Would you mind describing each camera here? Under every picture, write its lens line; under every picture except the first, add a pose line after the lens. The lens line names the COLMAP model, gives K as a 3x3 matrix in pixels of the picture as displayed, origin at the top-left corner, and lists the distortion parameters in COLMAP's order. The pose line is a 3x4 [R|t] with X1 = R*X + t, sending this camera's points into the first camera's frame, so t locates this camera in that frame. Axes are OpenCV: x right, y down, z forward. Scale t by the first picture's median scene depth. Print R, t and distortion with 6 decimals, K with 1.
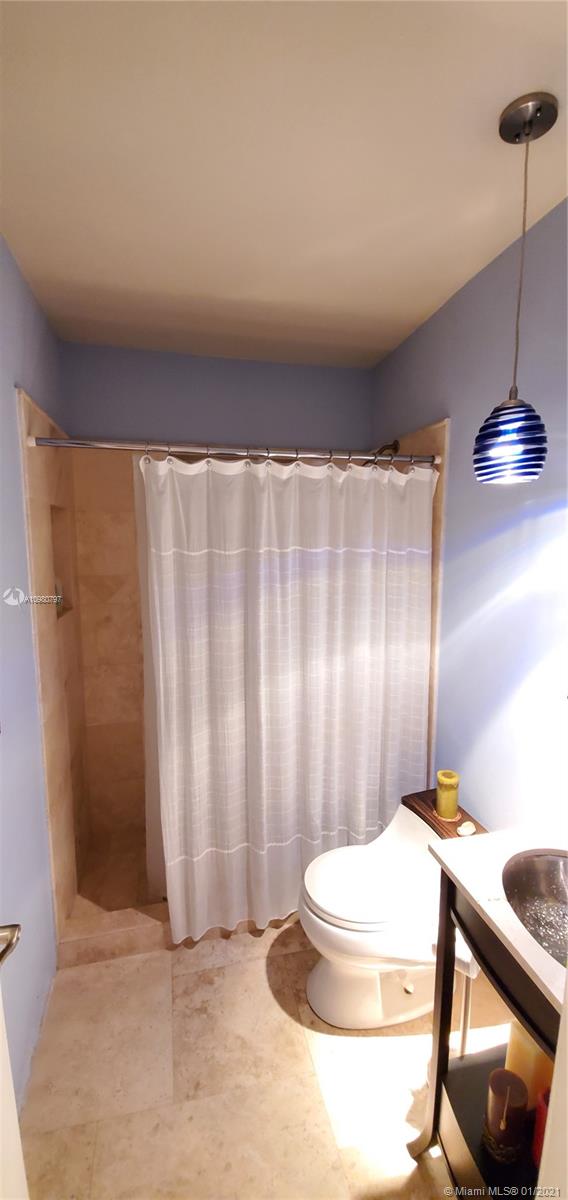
lens RADIAL K [[469.3, 0, 279.5], [0, 469.3, 601.4], [0, 0, 1]] dist [0.003503, -0.012220]
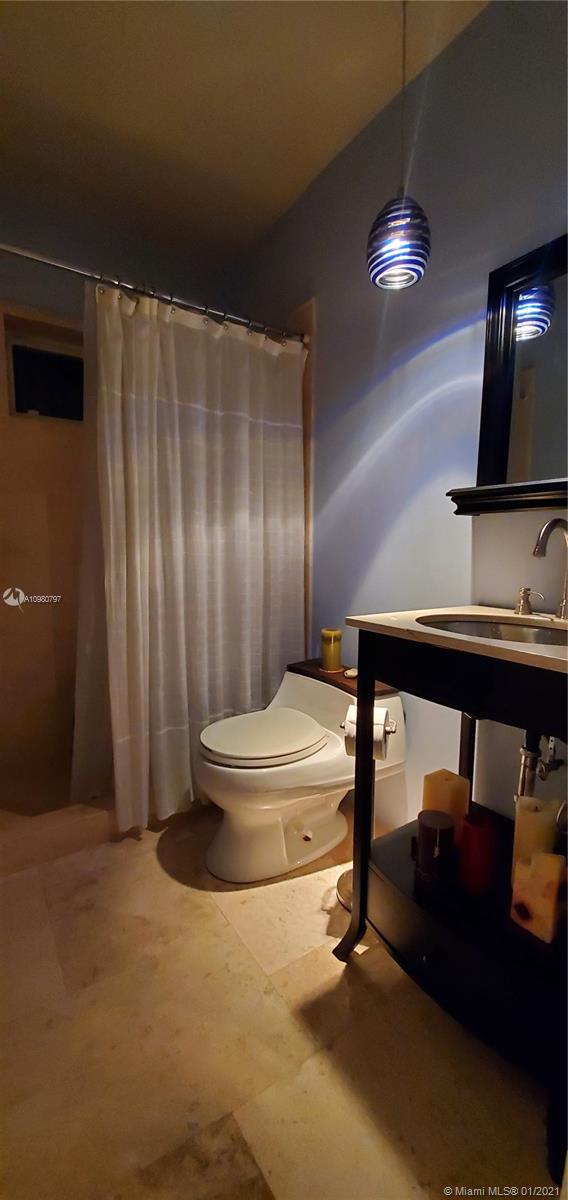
lens RADIAL K [[469.3, 0, 279.5], [0, 469.3, 601.4], [0, 0, 1]] dist [0.003503, -0.012220]
pose [[0.938220, -0.034159, 0.344350, -0.098582], [0.037862, 0.999275, -0.004032, 0.291319], [-0.343963, 0.016821, 0.938833, 0.059395]]
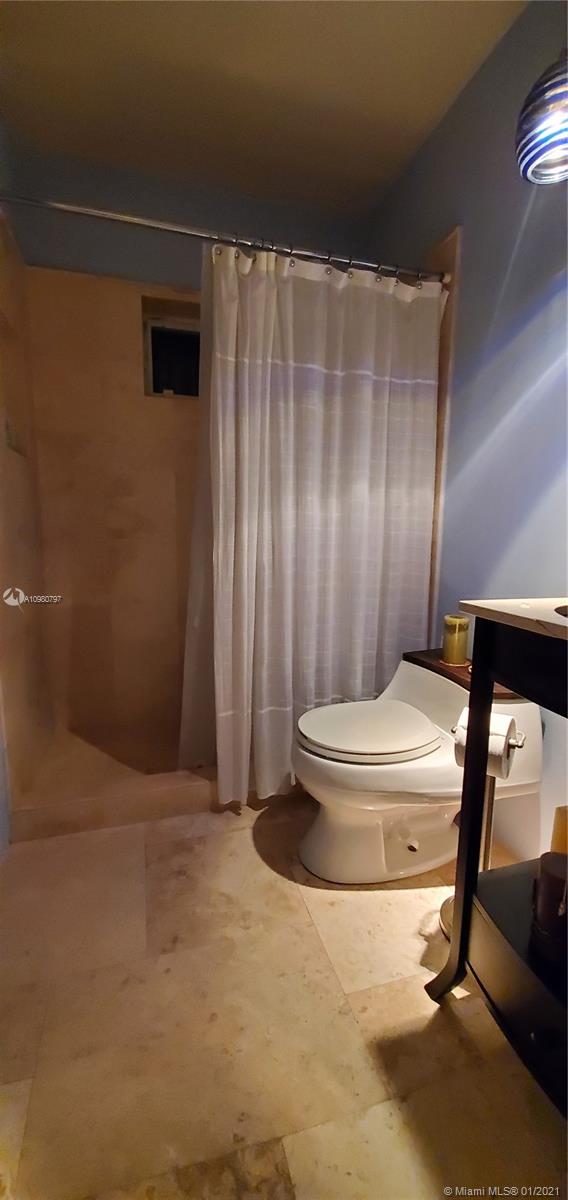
lens RADIAL K [[469.3, 0, 279.5], [0, 469.3, 601.4], [0, 0, 1]] dist [0.003503, -0.012220]
pose [[0.998502, 0.003893, 0.054570, -0.027298], [-0.005467, 0.999572, 0.028722, 0.299930], [-0.054434, -0.028978, 0.998097, 0.116449]]
